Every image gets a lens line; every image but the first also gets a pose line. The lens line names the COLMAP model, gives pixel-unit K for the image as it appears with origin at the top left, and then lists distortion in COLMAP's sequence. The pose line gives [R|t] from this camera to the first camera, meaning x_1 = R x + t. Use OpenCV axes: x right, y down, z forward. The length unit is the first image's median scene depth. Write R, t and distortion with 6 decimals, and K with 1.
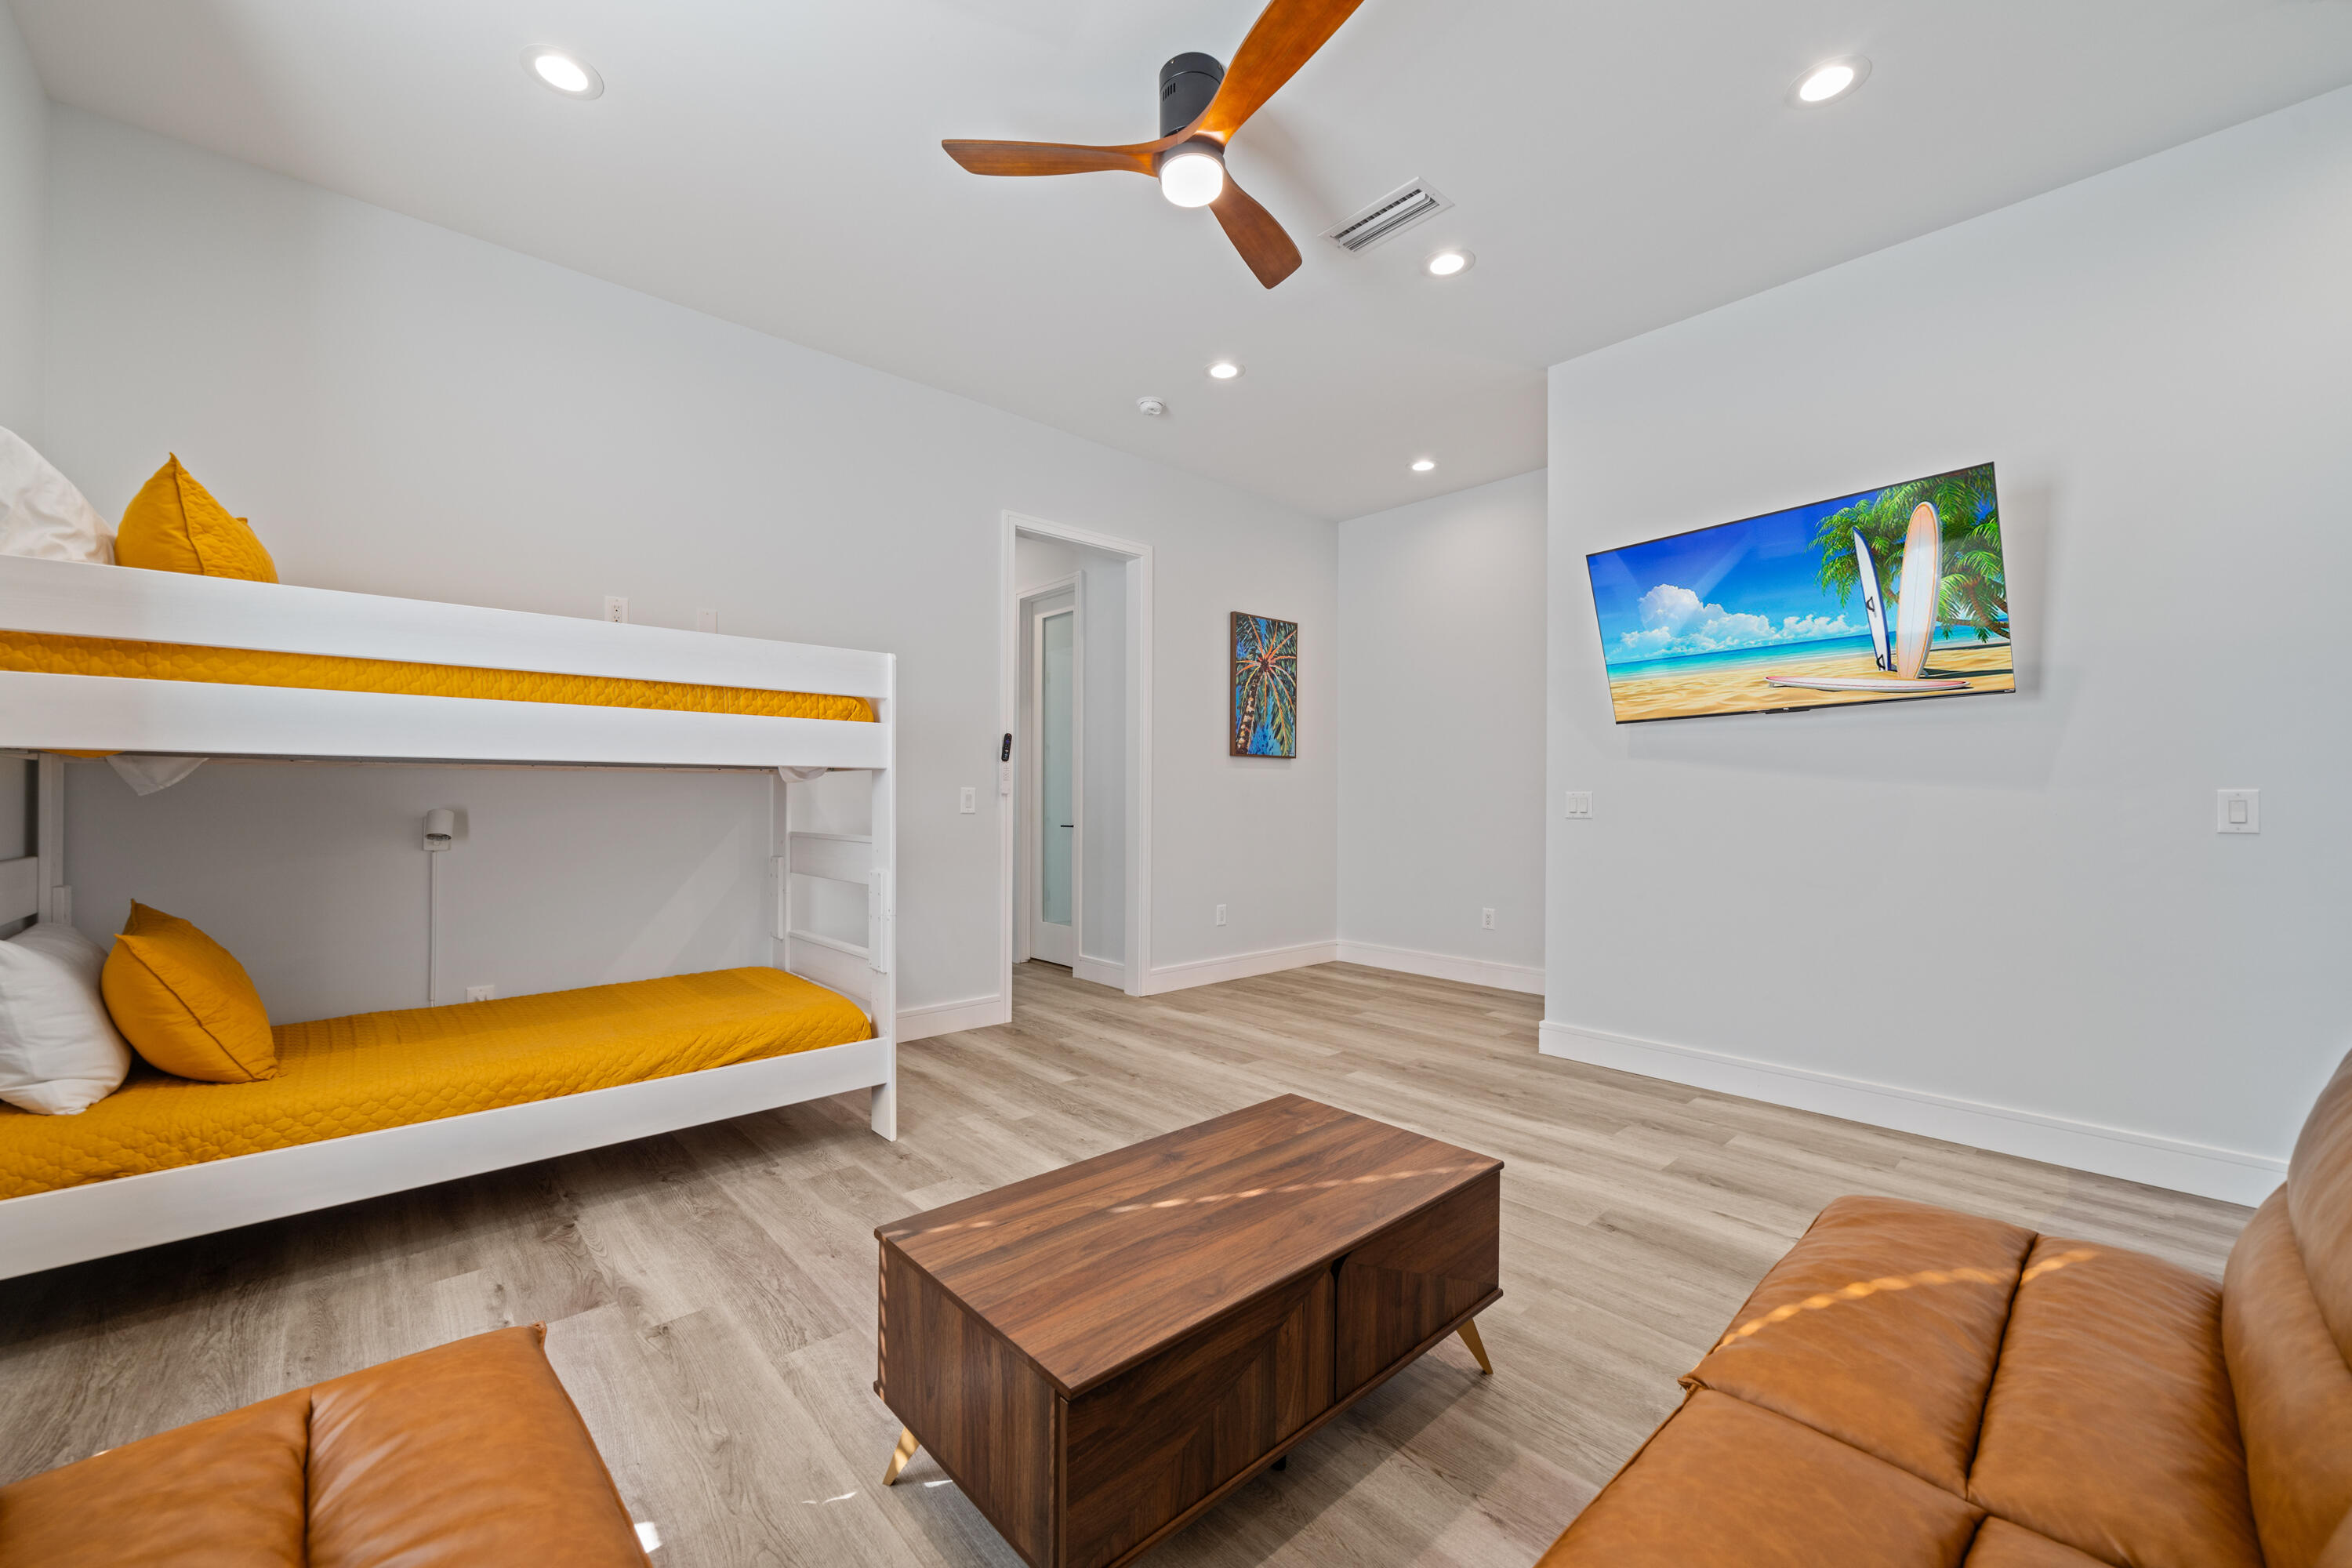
lens RADIAL K [[897.7, 0, 1168.6], [0, 897.7, 803.6], [0, 0, 1]] dist [-0.000623, -0.000130]
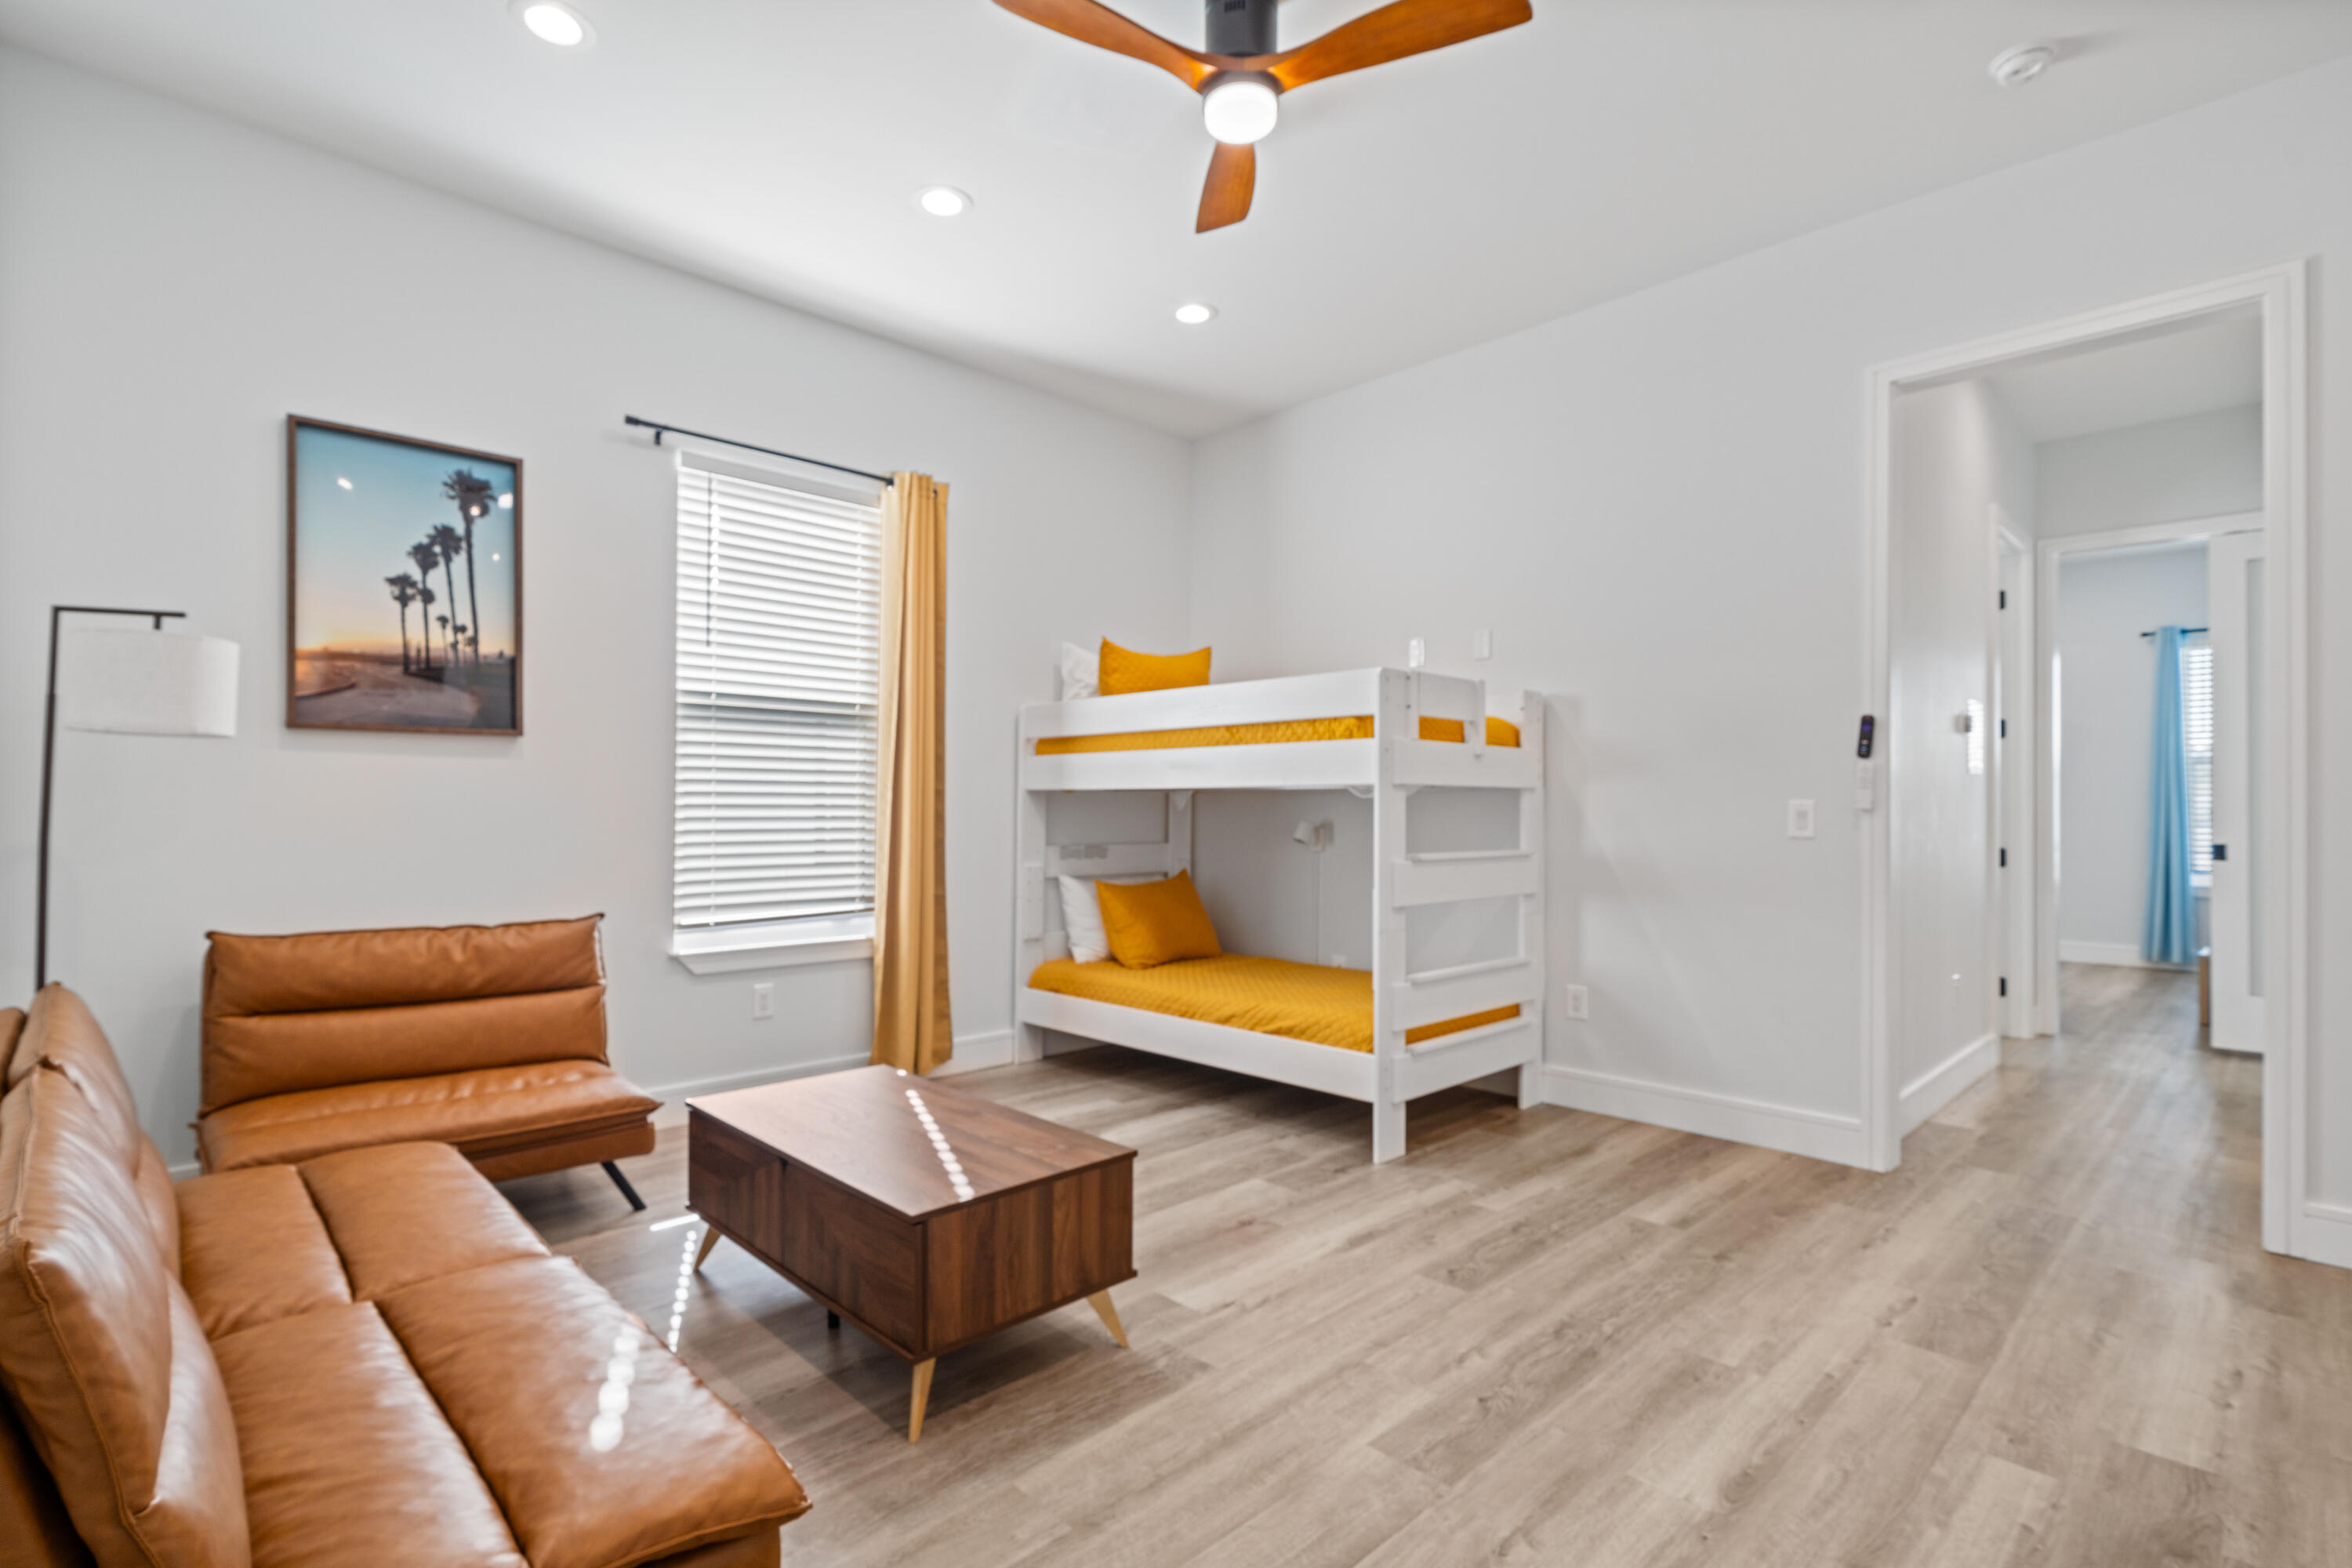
lens RADIAL K [[1111.9, 0, 1179.0], [0, 1111.9, 808.6], [0, 0, 1]] dist [0.001132, 0.001007]
pose [[0.041665, -0.004429, -0.999122, 0.857589], [-0.009933, 0.999939, -0.004847, -0.003529], [0.999082, 0.010126, 0.041619, 0.696224]]
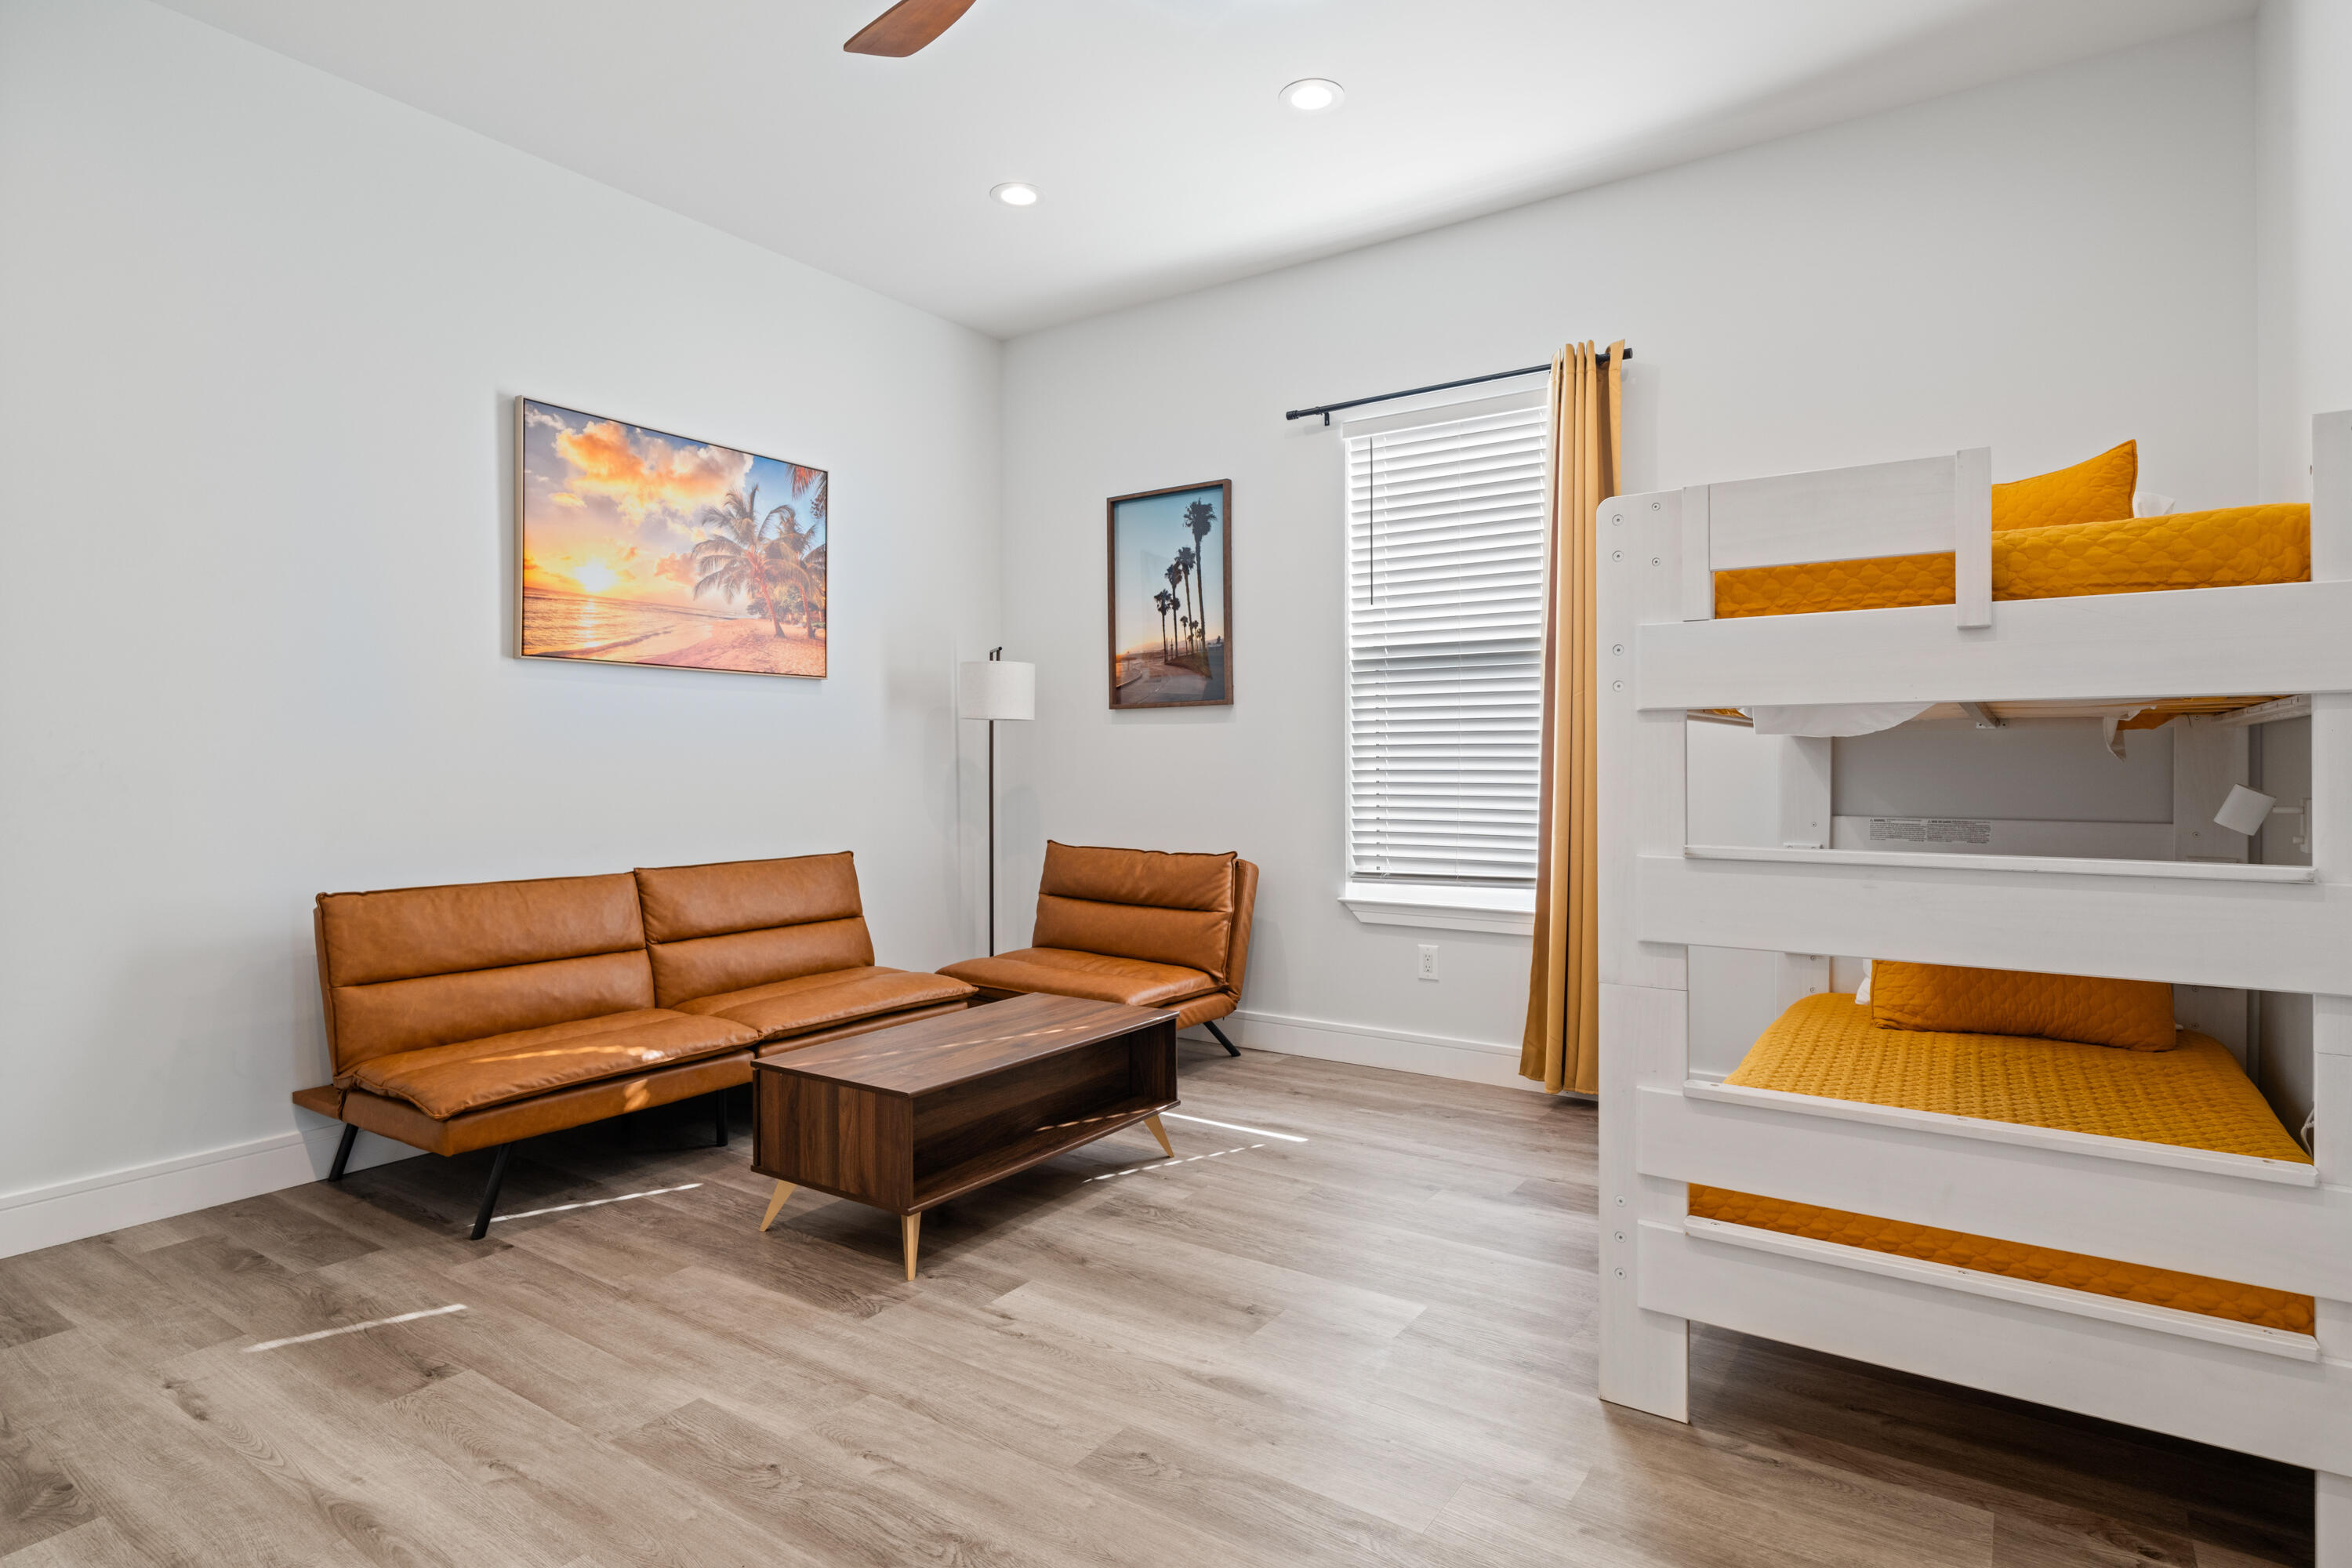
lens RADIAL K [[1245.7, 0, 1161.2], [0, 1245.7, 766.7], [0, 0, 1]] dist [-0.001196, 0.000020]
pose [[-0.973794, -0.002754, -0.227415, 0.123467], [-0.004607, 0.999960, 0.007617, -0.009591], [0.227385, 0.008465, -0.973768, 1.588577]]
